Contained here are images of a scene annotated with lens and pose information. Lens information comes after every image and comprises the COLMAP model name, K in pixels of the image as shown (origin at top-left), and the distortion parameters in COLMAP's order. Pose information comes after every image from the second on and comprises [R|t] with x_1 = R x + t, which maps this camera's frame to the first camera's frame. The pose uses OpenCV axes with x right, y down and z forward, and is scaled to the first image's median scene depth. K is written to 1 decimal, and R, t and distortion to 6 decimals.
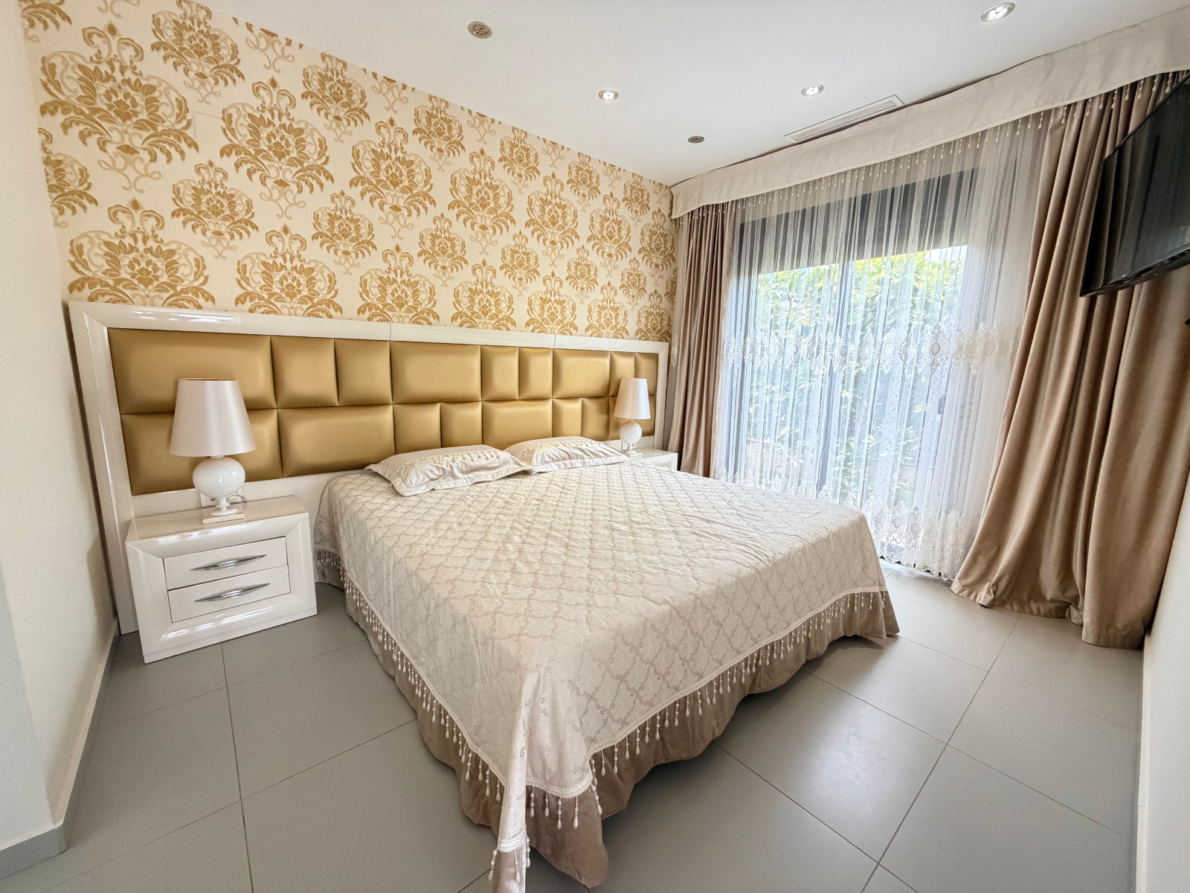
lens RADIAL K [[475.5, 0, 591.6], [0, 475.5, 447.0], [0, 0, 1]] dist [-0.003197, 0.001391]
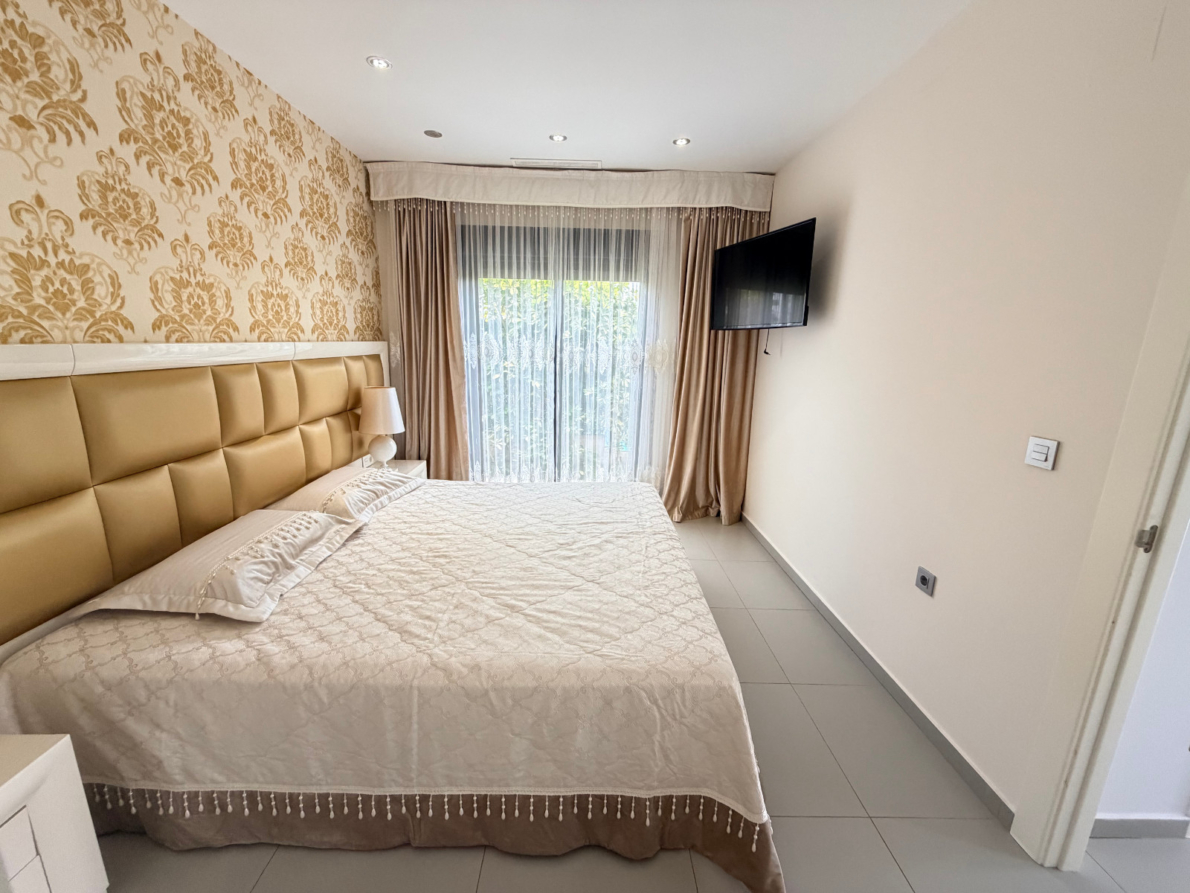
lens RADIAL K [[475.5, 0, 594.0], [0, 475.5, 445.7], [0, 0, 1]] dist [-0.003197, 0.001391]
pose [[0.635807, -0.174633, 0.751833, -0.436053], [0.122082, 0.984560, 0.125448, -0.129663], [-0.762132, 0.012025, 0.647310, 0.169902]]
